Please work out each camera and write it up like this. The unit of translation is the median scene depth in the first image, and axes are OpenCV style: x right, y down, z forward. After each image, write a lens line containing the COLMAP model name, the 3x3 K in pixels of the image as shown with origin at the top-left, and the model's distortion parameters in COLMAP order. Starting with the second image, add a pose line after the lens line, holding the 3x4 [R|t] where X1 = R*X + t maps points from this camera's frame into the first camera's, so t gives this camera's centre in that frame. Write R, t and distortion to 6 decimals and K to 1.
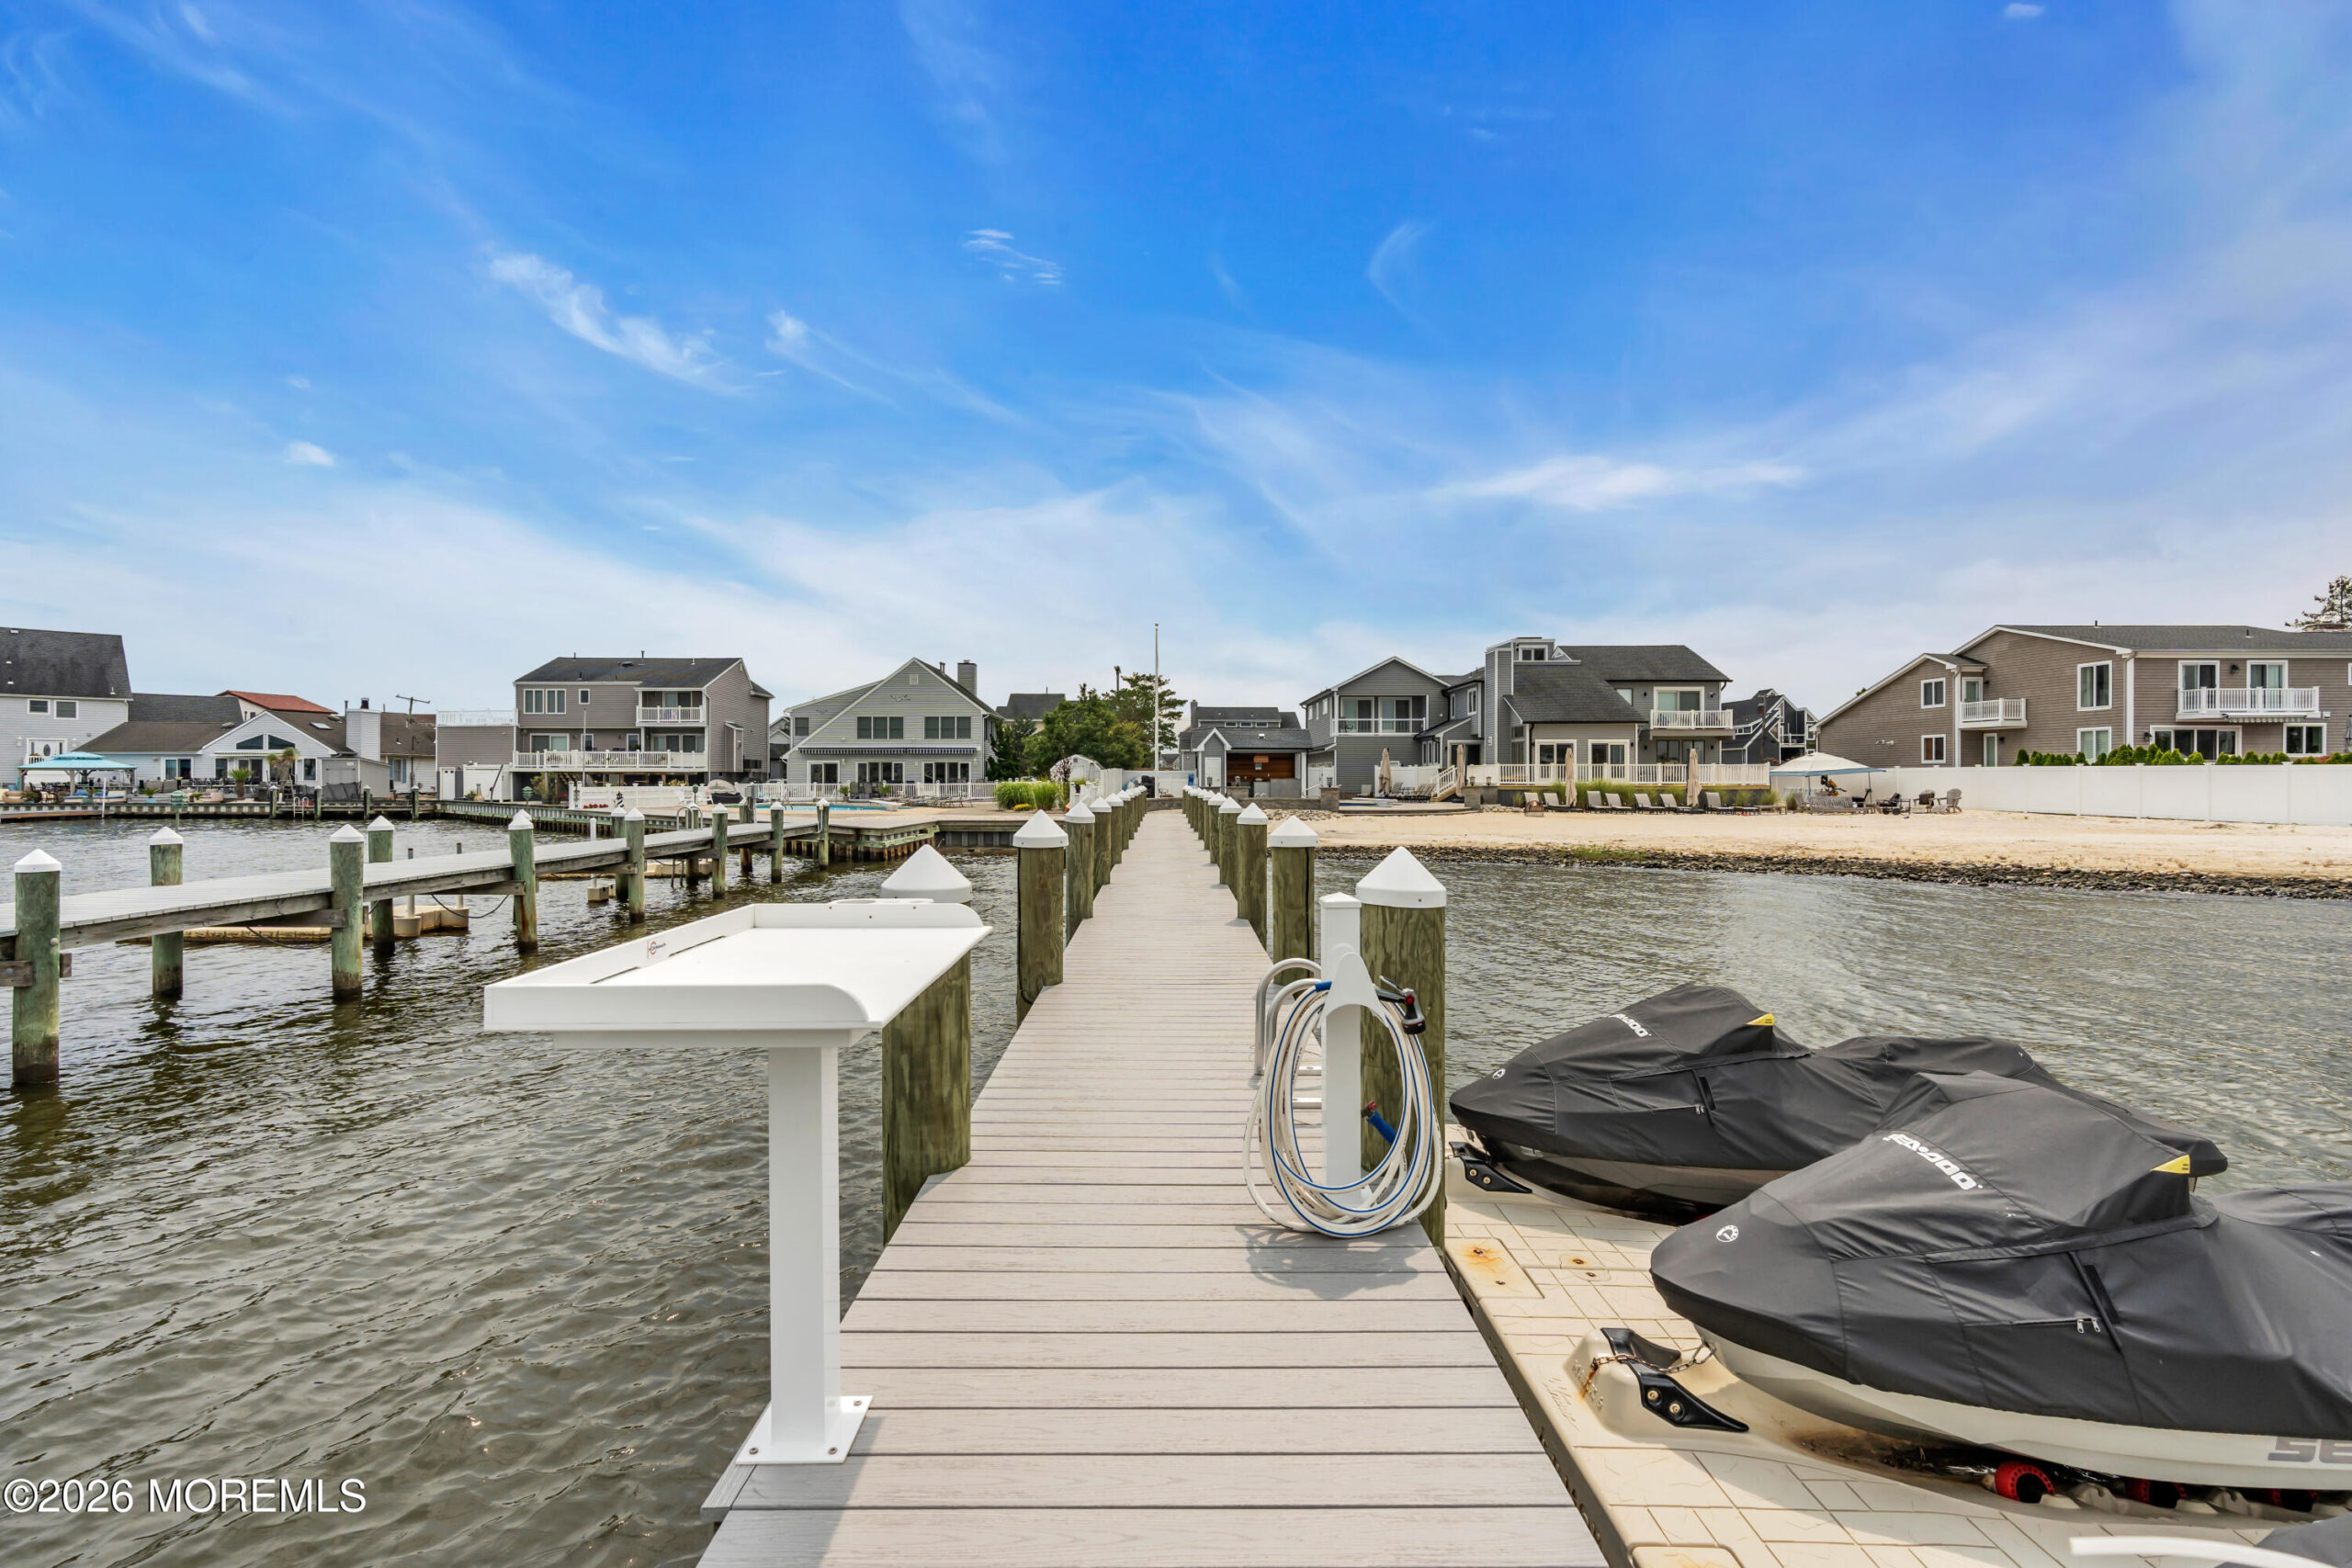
lens RADIAL K [[1045.6, 0, 1176.0], [0, 1045.6, 784.0], [0, 0, 1]] dist [-0.018693, 0.005341]
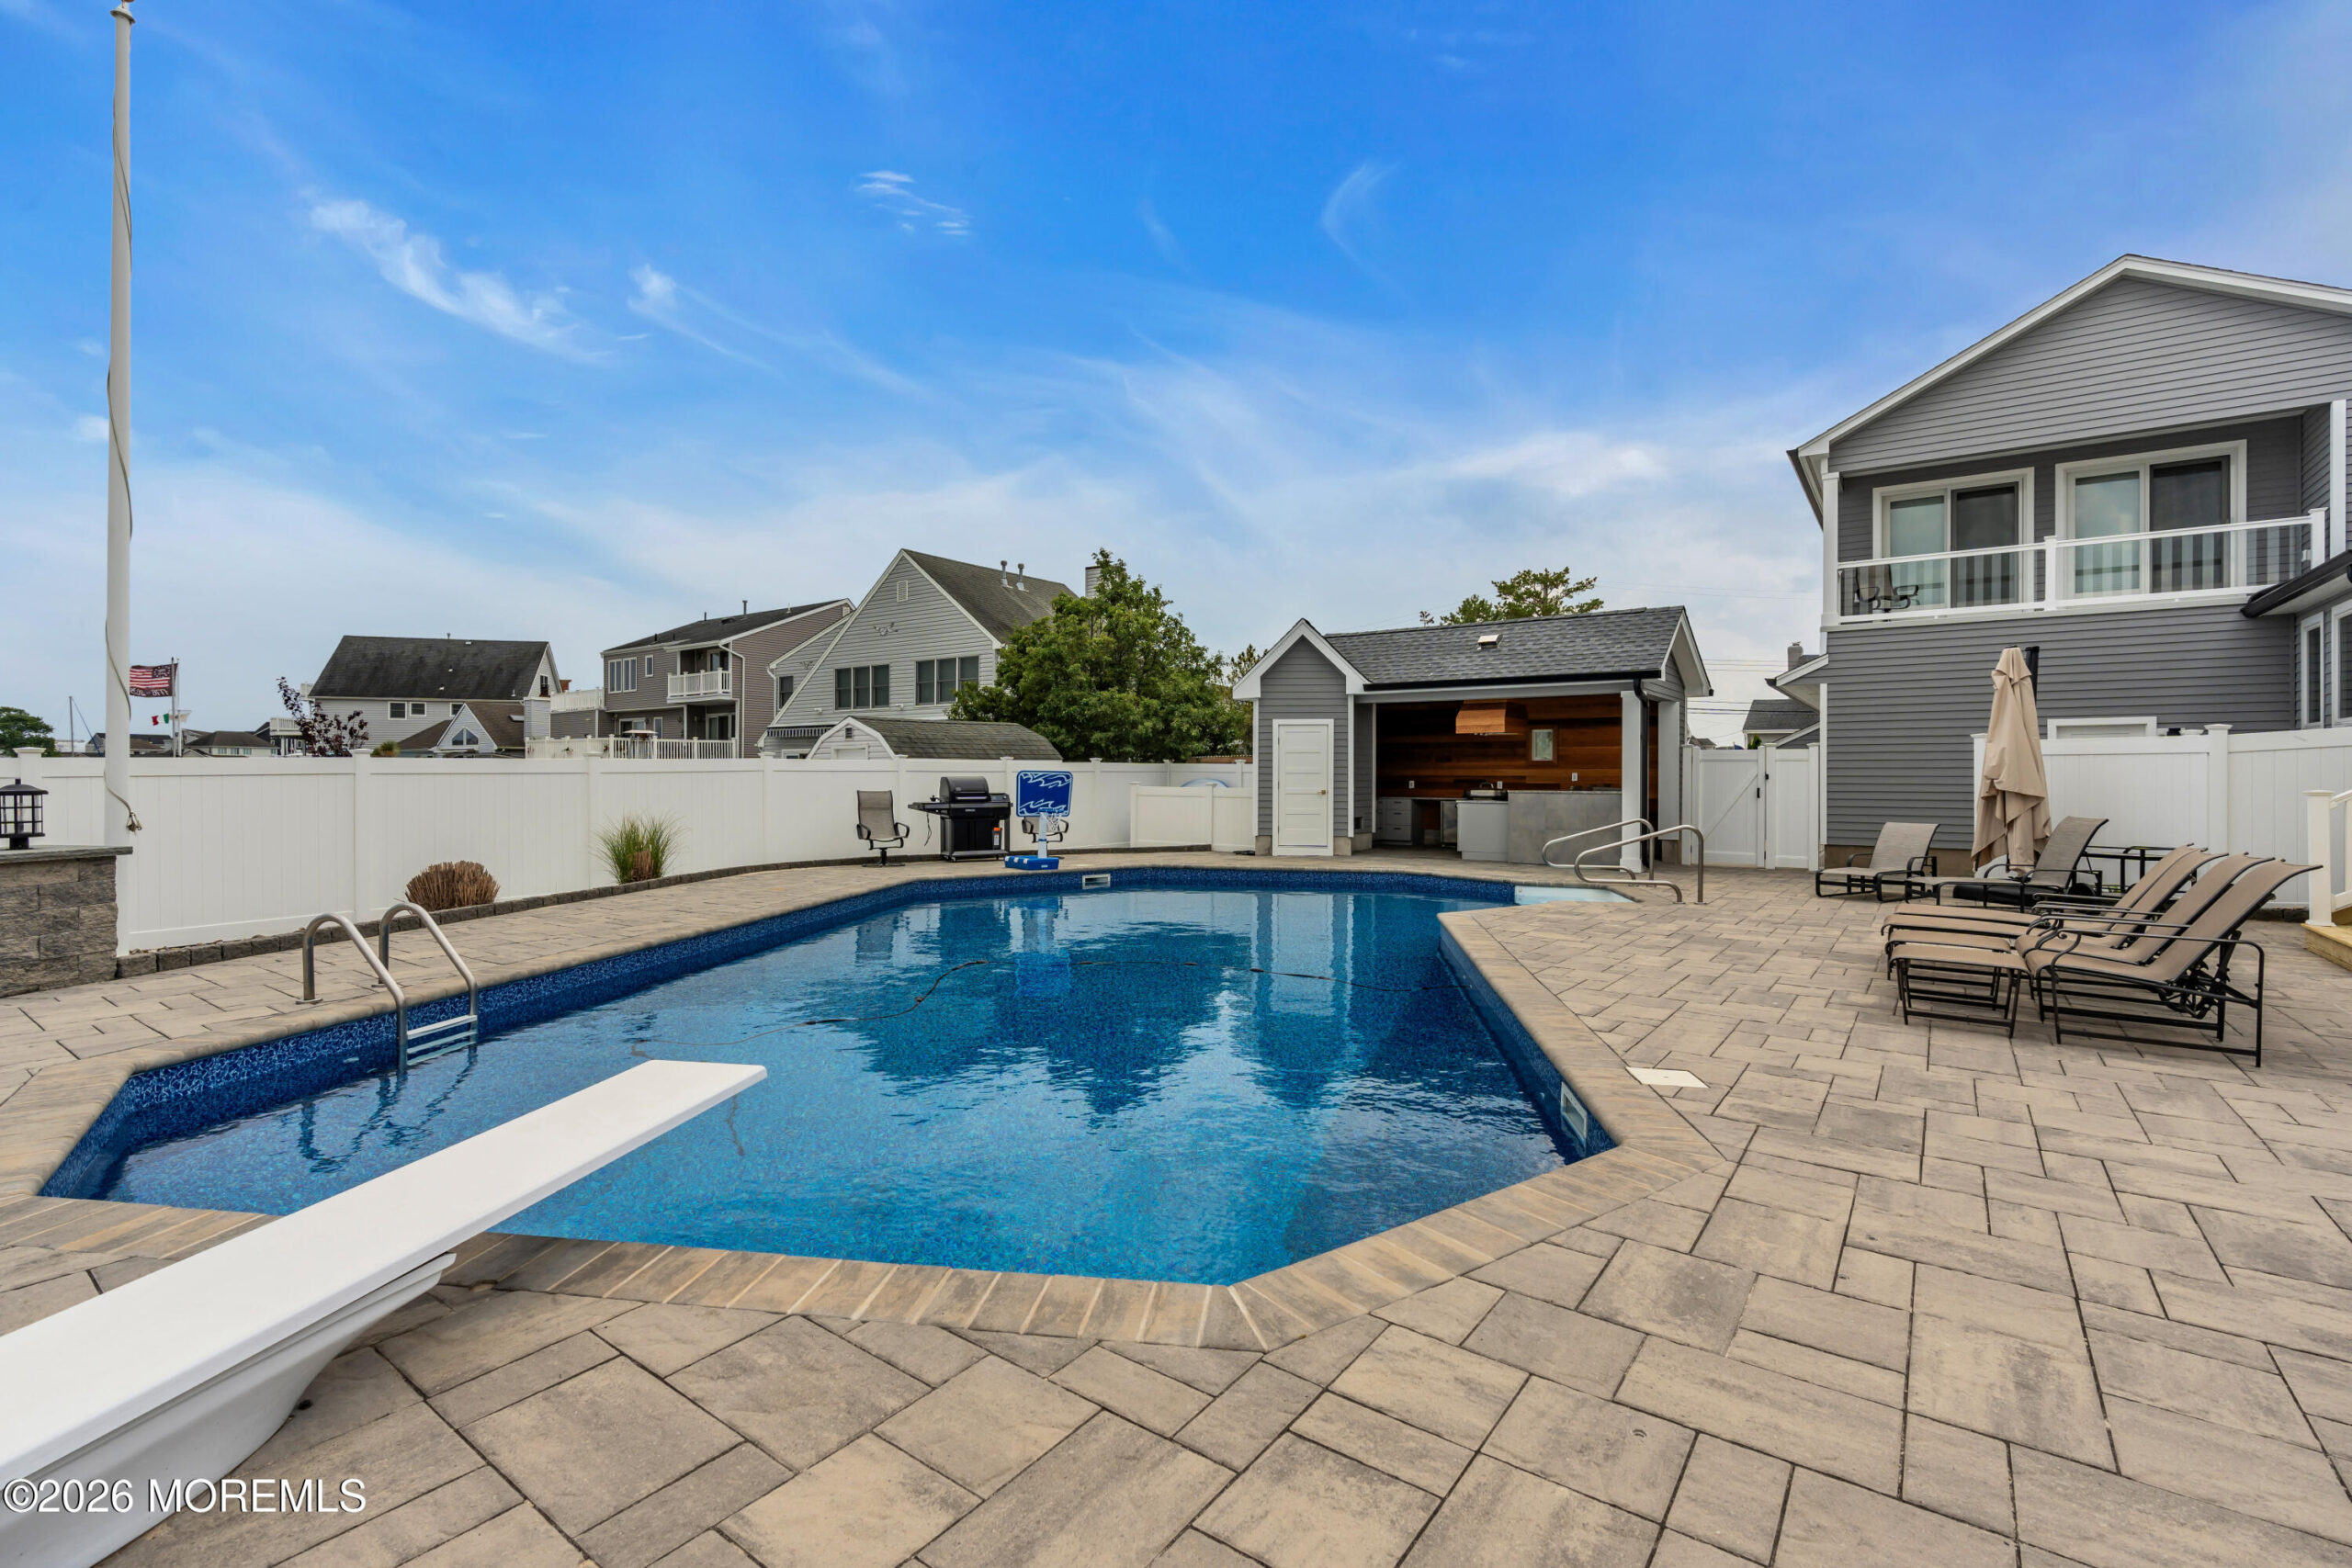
lens RADIAL K [[1045.6, 0, 1176.0], [0, 1045.6, 784.0], [0, 0, 1]] dist [-0.018693, 0.005341]
pose [[0.797200, 0.005989, -0.603685, 0.172088], [-0.002448, 0.999975, 0.006688, -0.007722], [0.603710, -0.003854, 0.797195, 0.668577]]
